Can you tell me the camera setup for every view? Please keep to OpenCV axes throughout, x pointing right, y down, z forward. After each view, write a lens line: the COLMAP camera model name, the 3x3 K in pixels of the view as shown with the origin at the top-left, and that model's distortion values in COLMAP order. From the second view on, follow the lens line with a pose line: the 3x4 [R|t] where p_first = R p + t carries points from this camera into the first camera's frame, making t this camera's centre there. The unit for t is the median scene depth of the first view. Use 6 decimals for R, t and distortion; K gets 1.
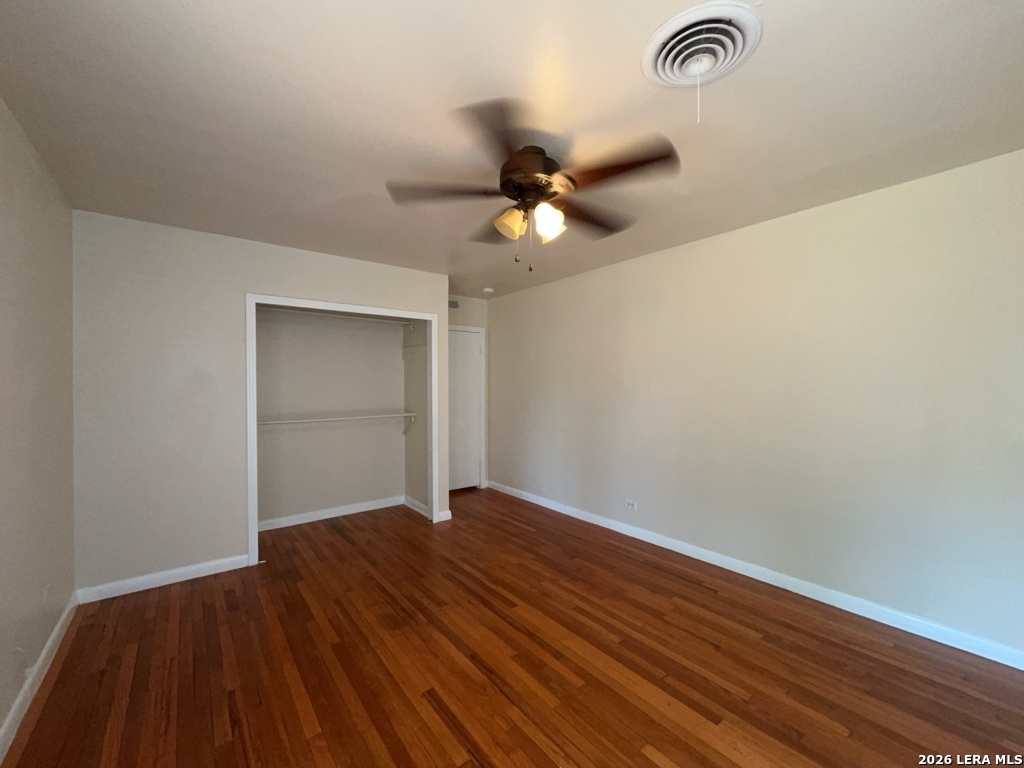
lens RADIAL K [[419.3, 0, 512.0], [0, 419.3, 386.6], [0, 0, 1]] dist [-0.001146, -0.000567]
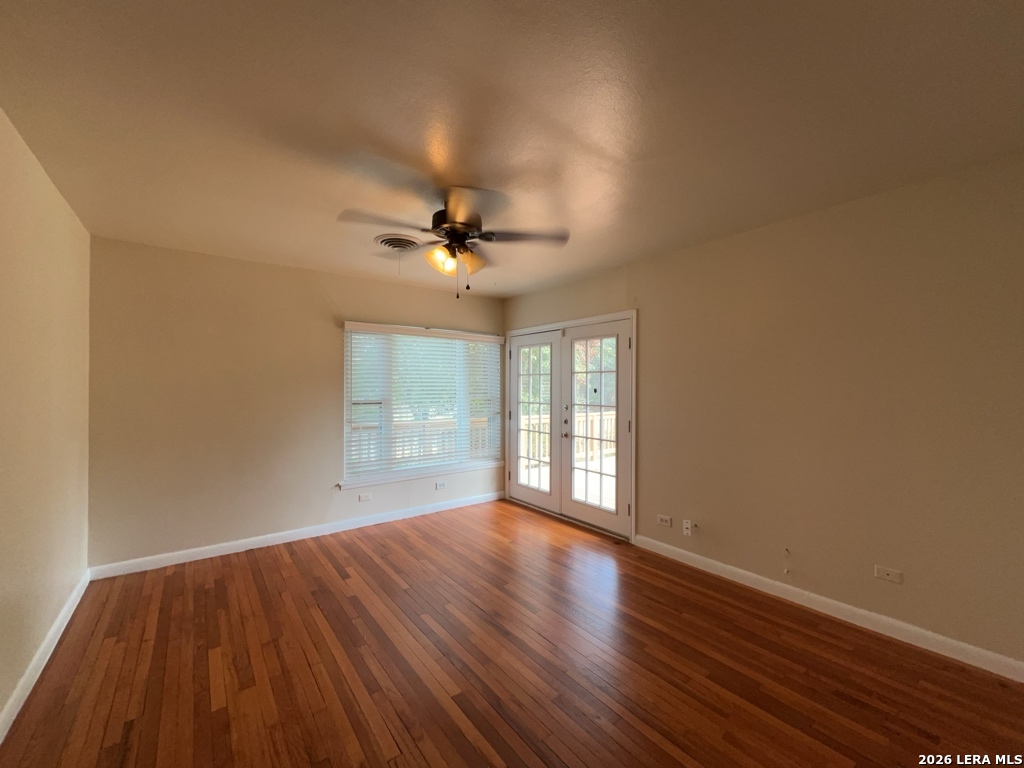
lens RADIAL K [[419.3, 0, 512.1], [0, 419.3, 384.9], [0, 0, 1]] dist [-0.001146, -0.000567]
pose [[-0.999971, 0.006642, 0.003737, -0.107560], [0.006625, 0.999968, -0.004459, -0.009718], [-0.003767, -0.004434, -0.999983, 1.943410]]
